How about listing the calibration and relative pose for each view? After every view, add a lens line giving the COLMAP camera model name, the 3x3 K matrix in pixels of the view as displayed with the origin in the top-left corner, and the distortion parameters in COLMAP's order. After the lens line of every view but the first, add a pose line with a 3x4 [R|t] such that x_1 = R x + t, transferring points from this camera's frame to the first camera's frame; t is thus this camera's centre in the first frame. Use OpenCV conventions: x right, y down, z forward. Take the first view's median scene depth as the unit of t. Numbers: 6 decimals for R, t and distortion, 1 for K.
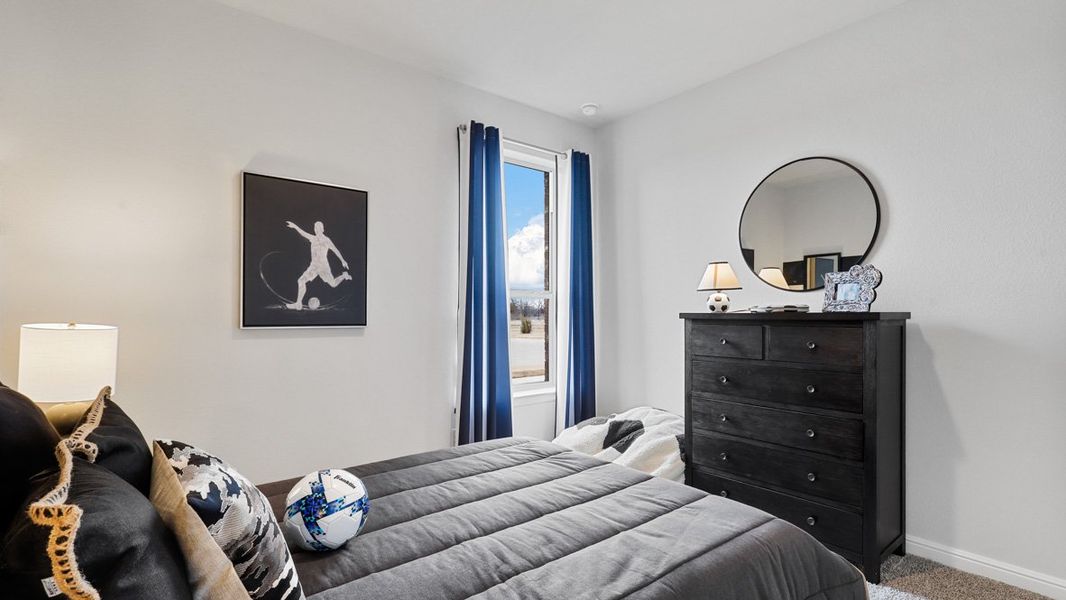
lens RADIAL K [[489.2, 0, 533.7], [0, 489.2, 305.1], [0, 0, 1]] dist [0.001045, -0.000153]
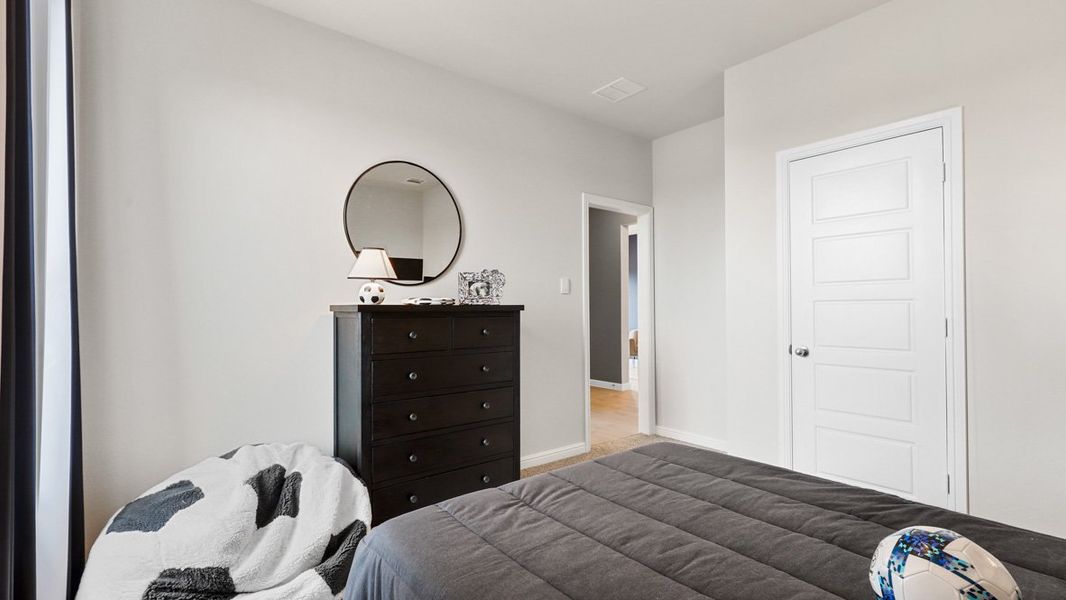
lens RADIAL K [[489.2, 0, 533.7], [0, 489.2, 305.1], [0, 0, 1]] dist [0.001045, -0.000153]
pose [[-0.007373, 0.001402, 0.999972, -0.578678], [-0.021926, 0.999758, -0.001563, 0.012758], [-0.999732, -0.021937, -0.007340, 0.815055]]
